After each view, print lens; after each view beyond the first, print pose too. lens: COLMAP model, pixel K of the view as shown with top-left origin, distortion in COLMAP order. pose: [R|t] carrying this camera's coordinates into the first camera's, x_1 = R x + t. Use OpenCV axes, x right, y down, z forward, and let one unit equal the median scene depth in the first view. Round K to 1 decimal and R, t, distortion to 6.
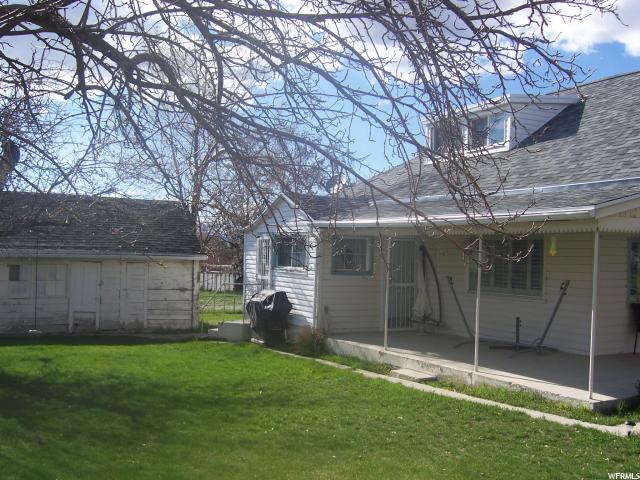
lens RADIAL K [[698.5, 0, 319.6], [0, 698.5, 256.3], [0, 0, 1]] dist [-0.137274, 0.061457]
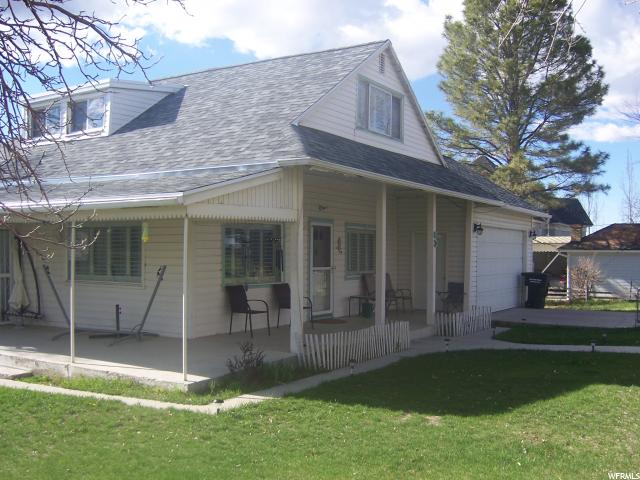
lens RADIAL K [[698.5, 0, 319.6], [0, 698.5, 256.3], [0, 0, 1]] dist [-0.137274, 0.061457]
pose [[0.857159, -0.025969, 0.514397, 0.038834], [0.016129, 0.999592, 0.023588, 0.000376], [-0.514800, -0.011922, 0.857227, 0.002450]]
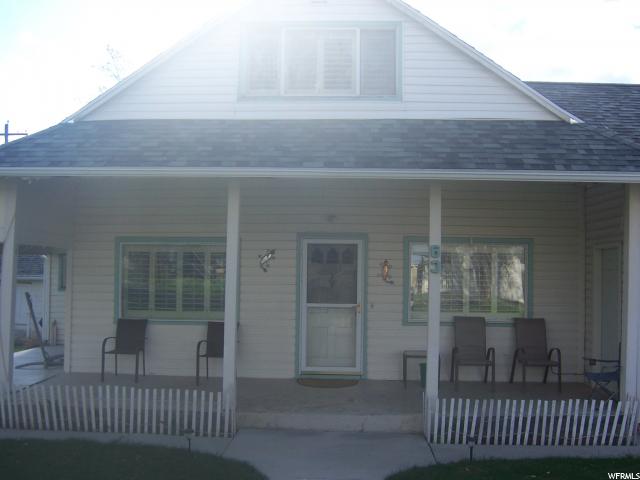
lens RADIAL K [[698.5, 0, 319.6], [0, 698.5, 256.3], [0, 0, 1]] dist [-0.137274, 0.061457]
pose [[0.874370, -0.019204, -0.484879, 1.248683], [0.012422, 0.999775, -0.017196, 0.006535], [0.485101, 0.009013, 0.874412, 0.362510]]
